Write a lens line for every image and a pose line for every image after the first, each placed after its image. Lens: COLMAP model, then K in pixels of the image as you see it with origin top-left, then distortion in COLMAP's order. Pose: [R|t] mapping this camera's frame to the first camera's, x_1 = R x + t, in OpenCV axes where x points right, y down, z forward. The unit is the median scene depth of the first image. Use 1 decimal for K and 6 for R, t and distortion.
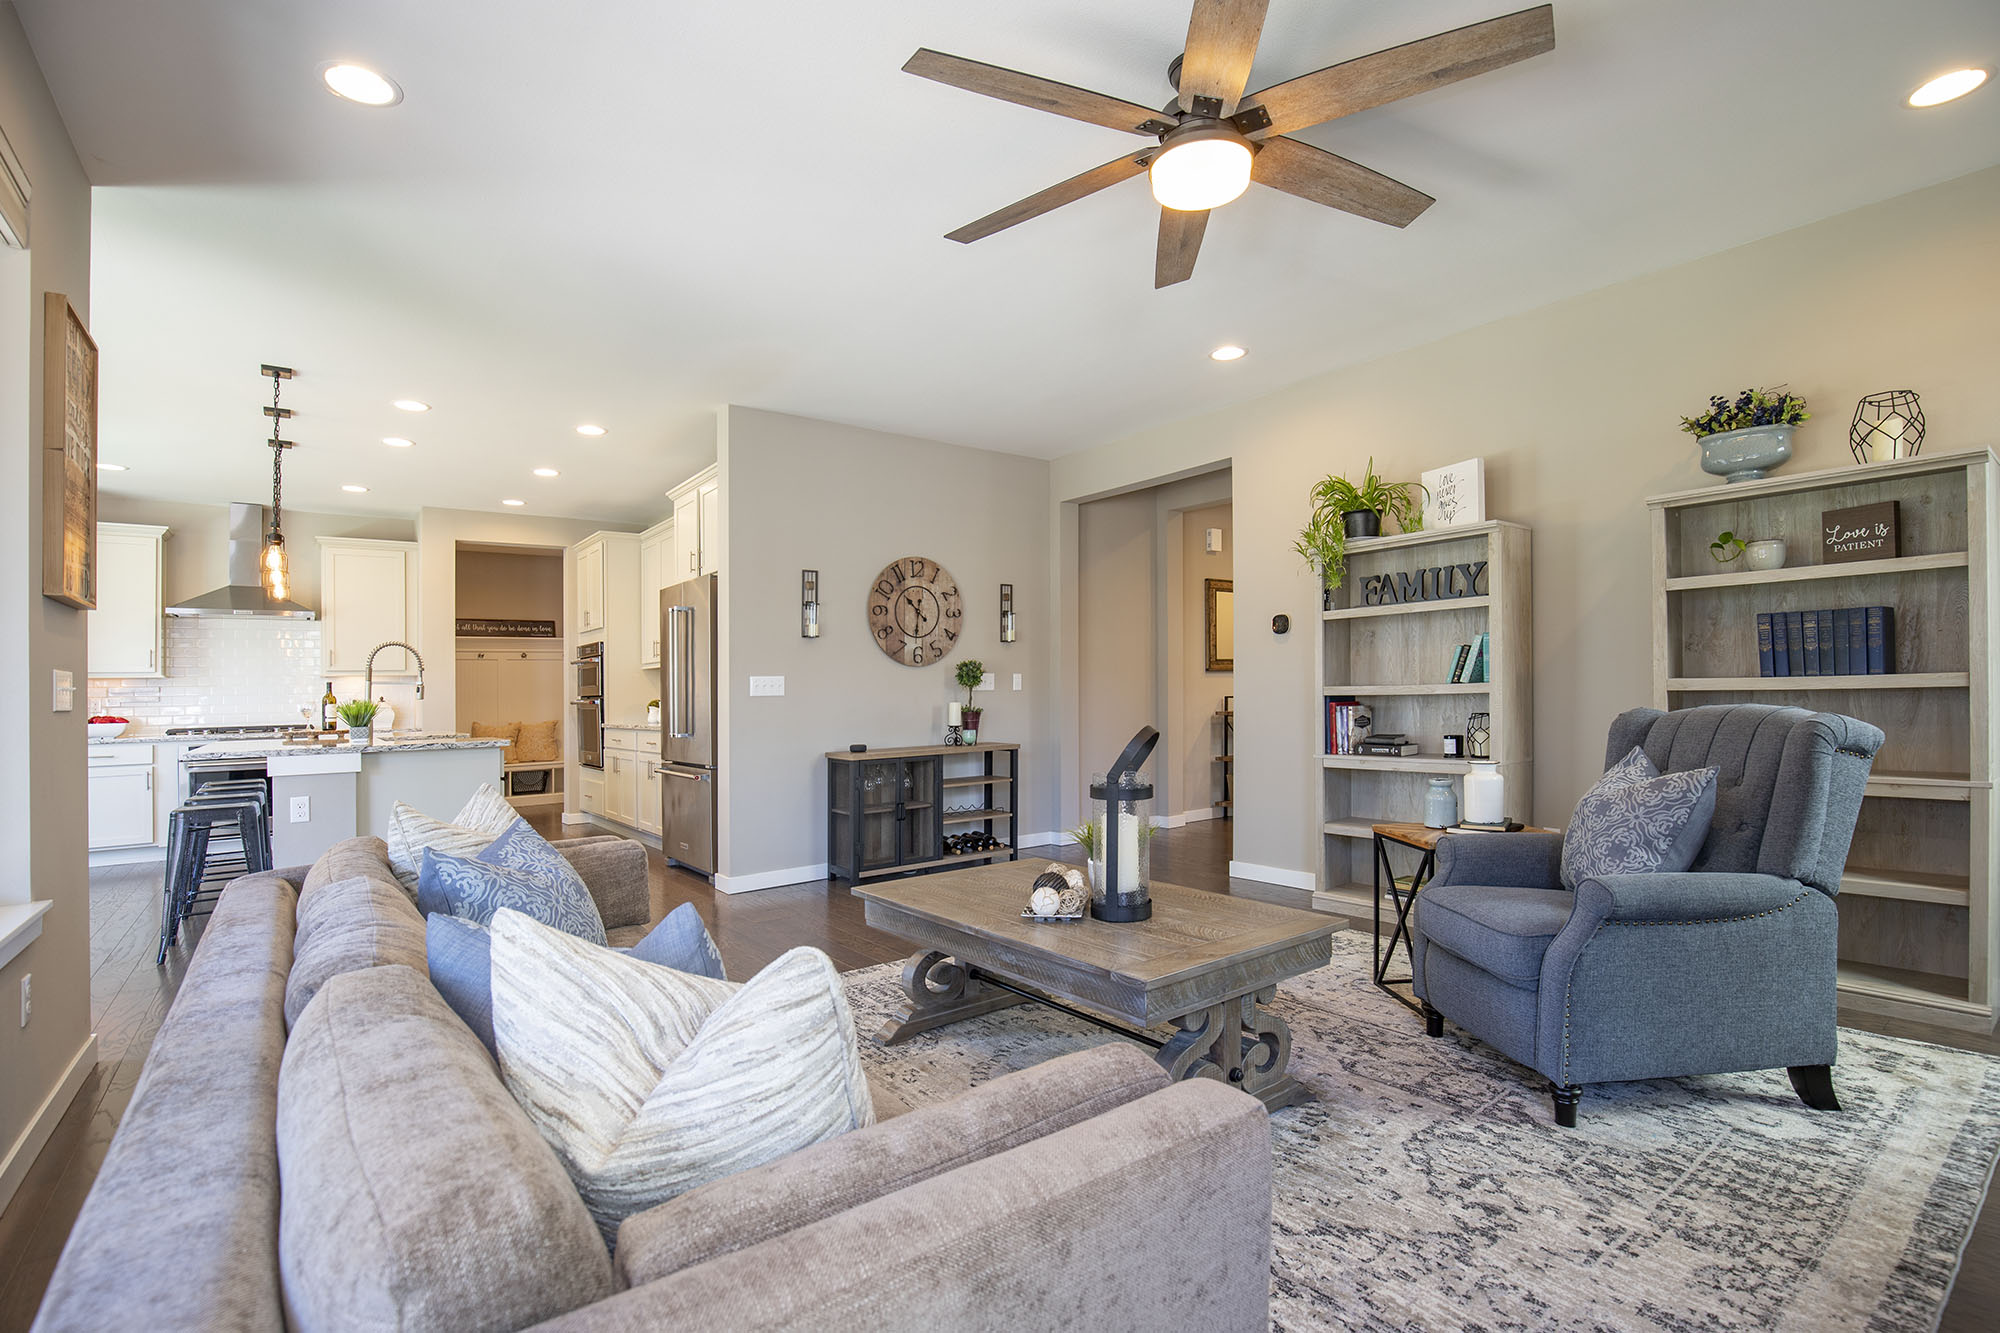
lens RADIAL K [[920.8, 0, 1026.5], [0, 920.8, 700.6], [0, 0, 1]] dist [-0.034938, 0.006643]
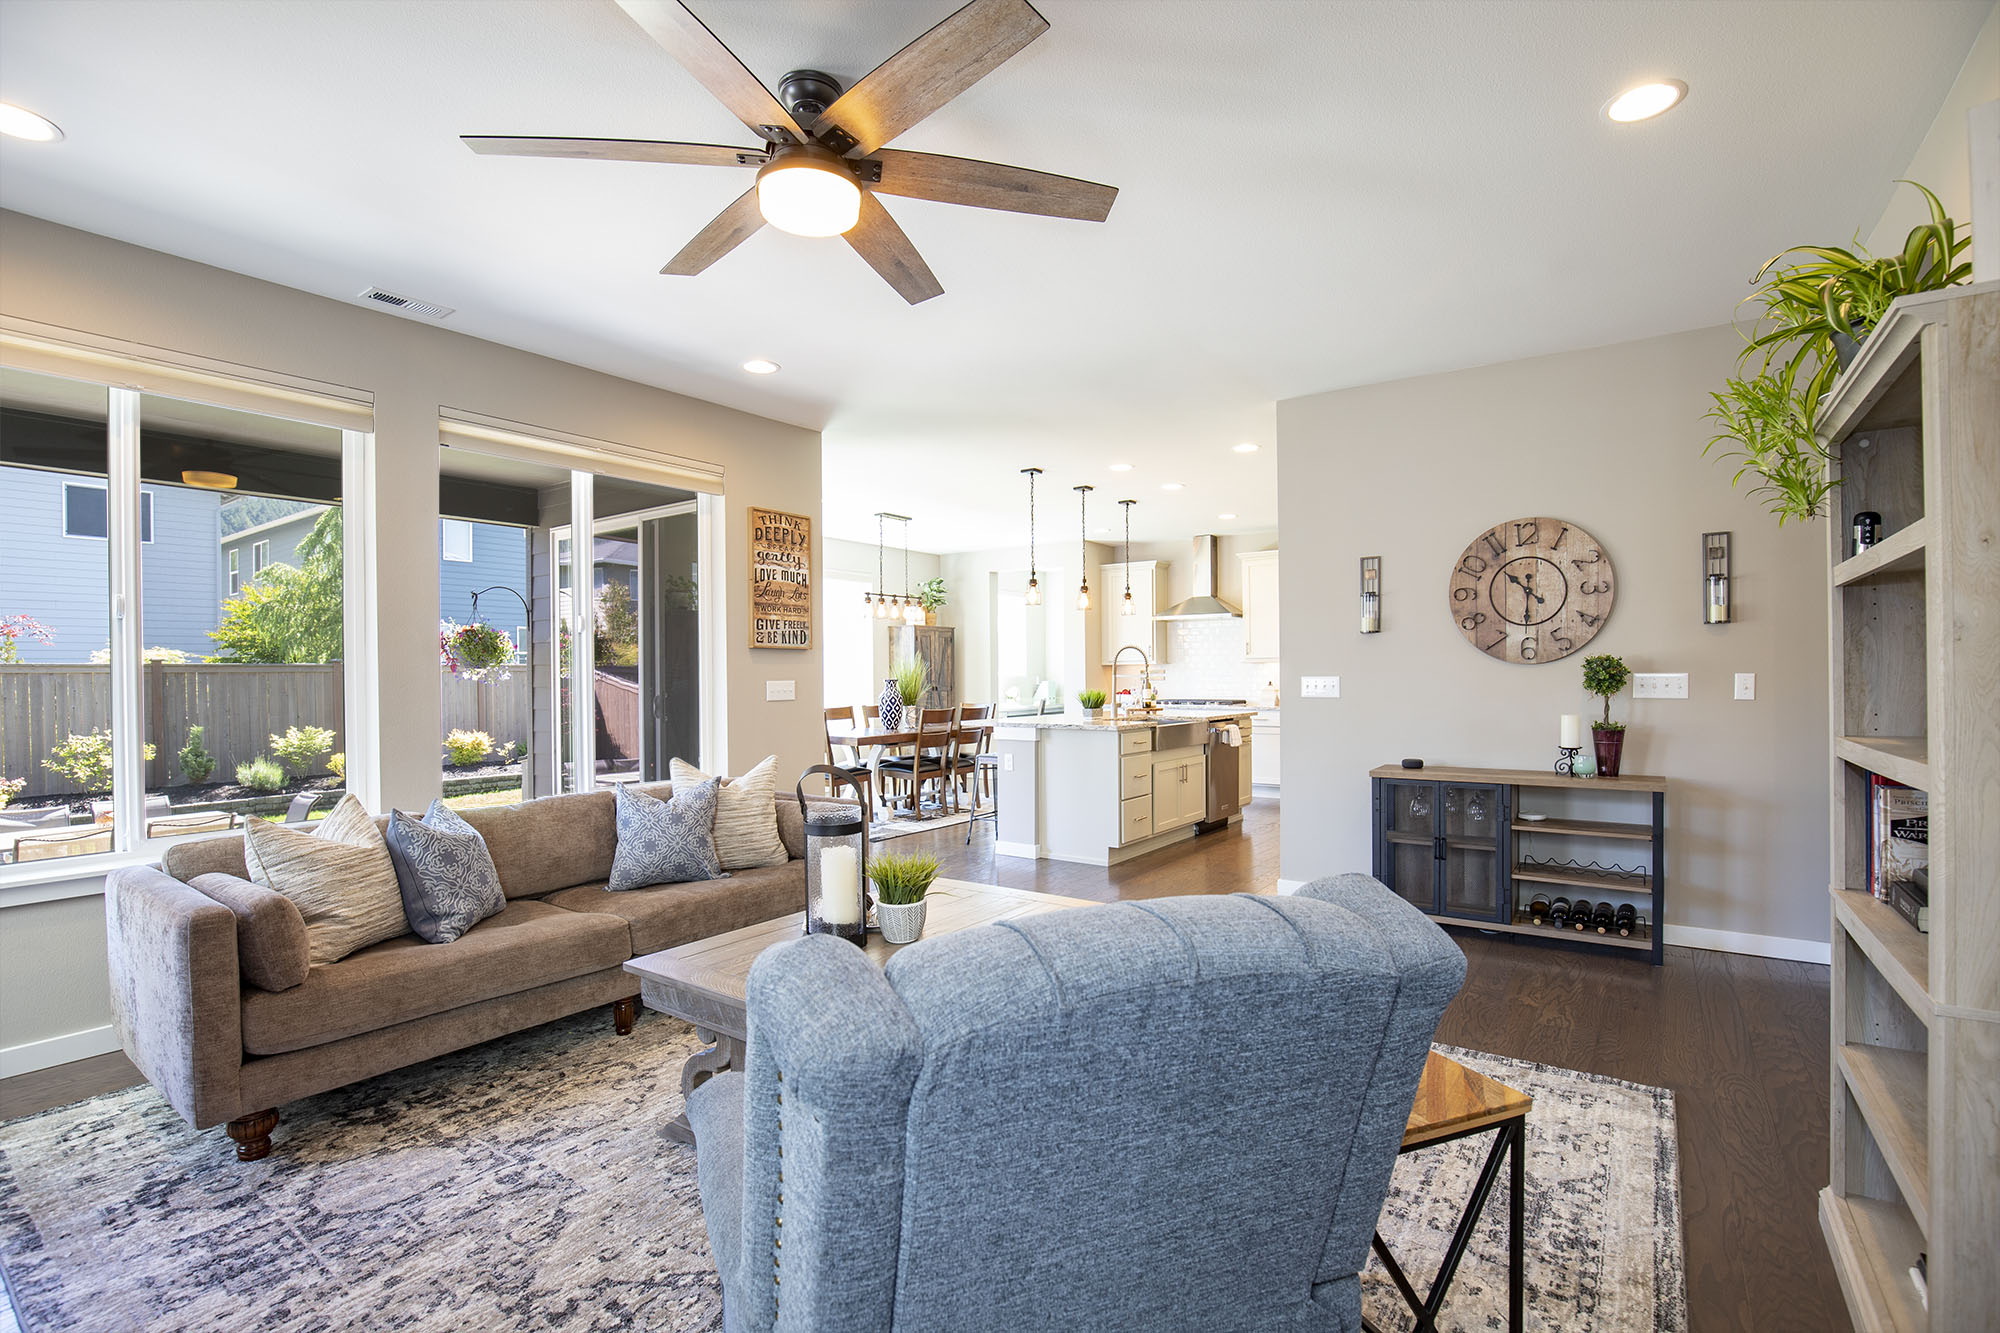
lens RADIAL K [[920.8, 0, 967.3], [0, 920.8, 677.6], [0, 0, 1]] dist [-0.034938, 0.006643]
pose [[0.268441, 0.019669, -0.963095, 0.471285], [-0.008316, 0.999802, 0.018100, -0.035576], [0.963260, 0.003151, 0.268551, 0.361280]]
